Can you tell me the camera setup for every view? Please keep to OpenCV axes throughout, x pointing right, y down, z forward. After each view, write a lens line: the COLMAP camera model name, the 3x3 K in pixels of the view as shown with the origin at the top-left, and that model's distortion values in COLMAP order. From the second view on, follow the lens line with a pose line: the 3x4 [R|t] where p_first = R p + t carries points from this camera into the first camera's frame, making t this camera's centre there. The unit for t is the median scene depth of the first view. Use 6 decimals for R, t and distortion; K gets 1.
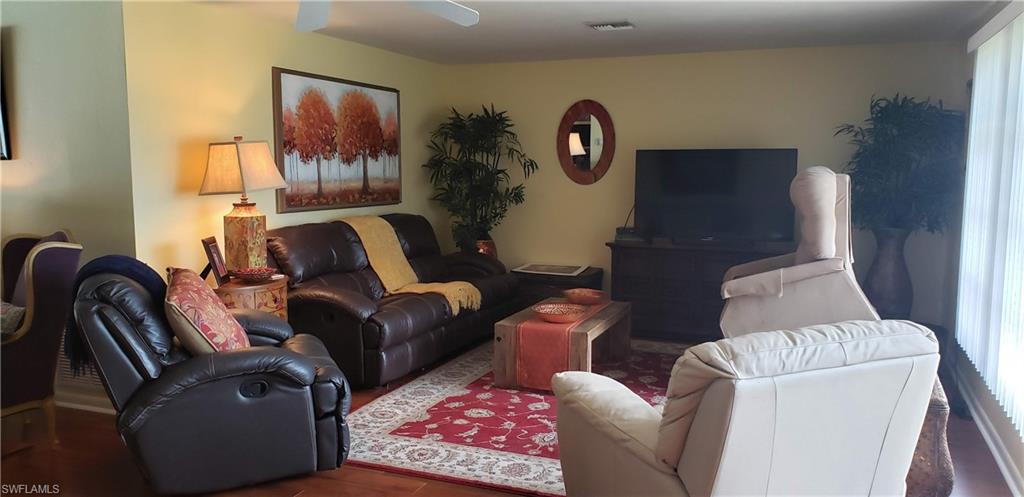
lens RADIAL K [[780.2, 0, 512.0], [0, 780.2, 248.5], [0, 0, 1]] dist [0.000645, -0.002943]
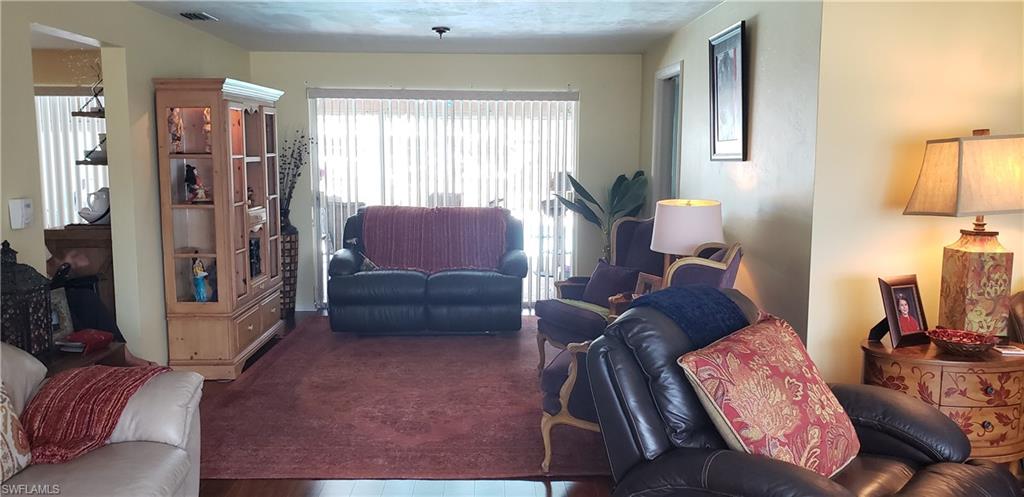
lens RADIAL K [[780.2, 0, 512.0], [0, 780.2, 248.5], [0, 0, 1]] dist [0.000645, -0.002943]
pose [[0.403683, 0.111886, -0.908032, 0.098840], [-0.109034, 0.991304, 0.073673, -0.050670], [0.908378, 0.069266, 0.412372, 0.387657]]
